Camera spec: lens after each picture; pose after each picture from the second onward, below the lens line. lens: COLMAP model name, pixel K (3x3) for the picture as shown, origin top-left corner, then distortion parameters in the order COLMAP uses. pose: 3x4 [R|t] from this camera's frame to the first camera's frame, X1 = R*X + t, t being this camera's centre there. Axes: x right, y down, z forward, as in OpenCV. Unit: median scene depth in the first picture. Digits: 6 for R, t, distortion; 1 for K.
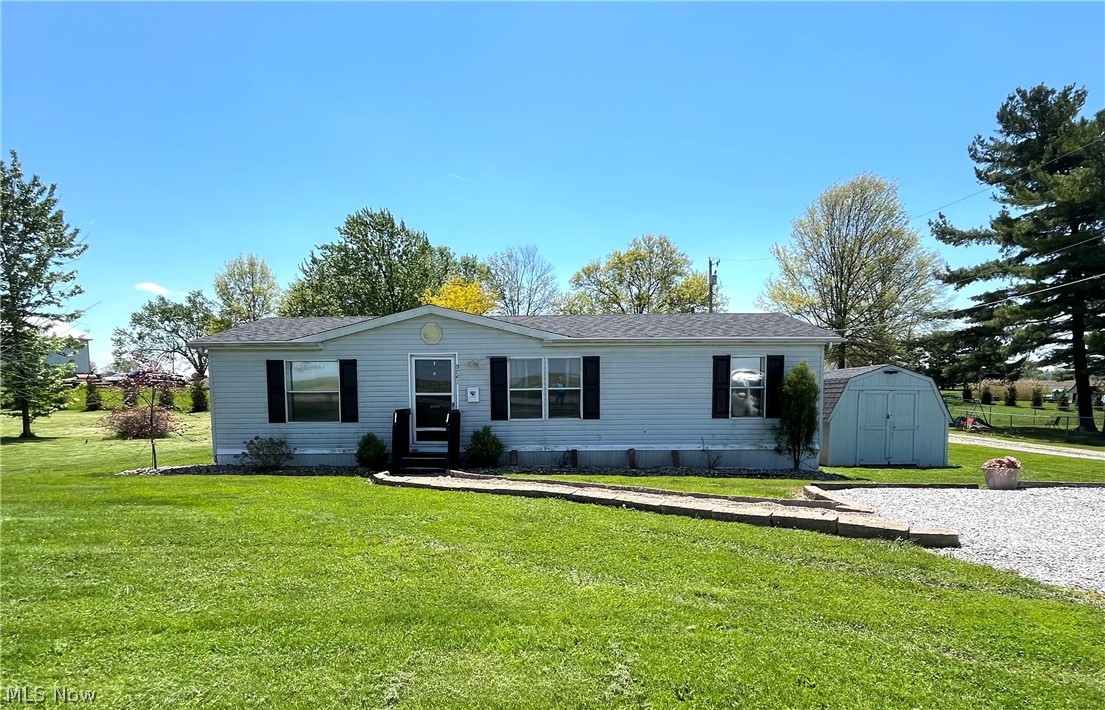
lens RADIAL K [[596.7, 0, 562.4], [0, 596.7, 430.8], [0, 0, 1]] dist [0.001307, 0.001122]
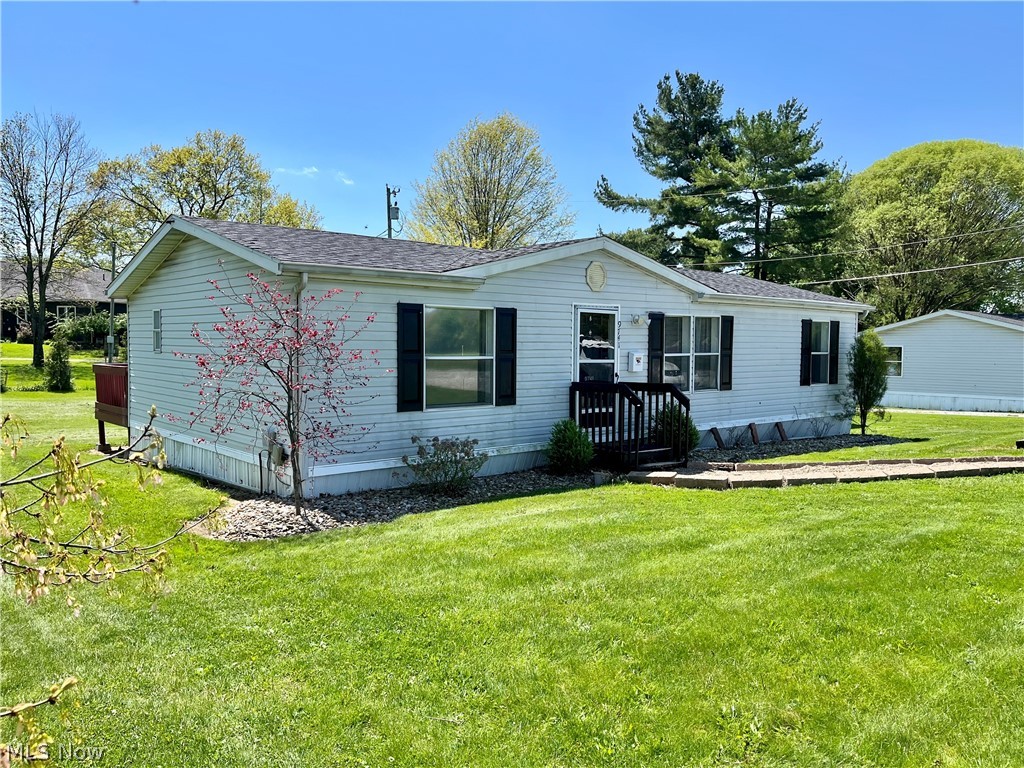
lens RADIAL K [[776.0, 0, 512.0], [0, 776.0, 384.0], [0, 0, 1]] dist [0.072120, -0.100065]
pose [[0.756821, -0.022544, 0.653233, -0.937589], [0.040079, 0.999125, -0.011954, -0.028565], [-0.652392, 0.035228, 0.757062, 0.380582]]
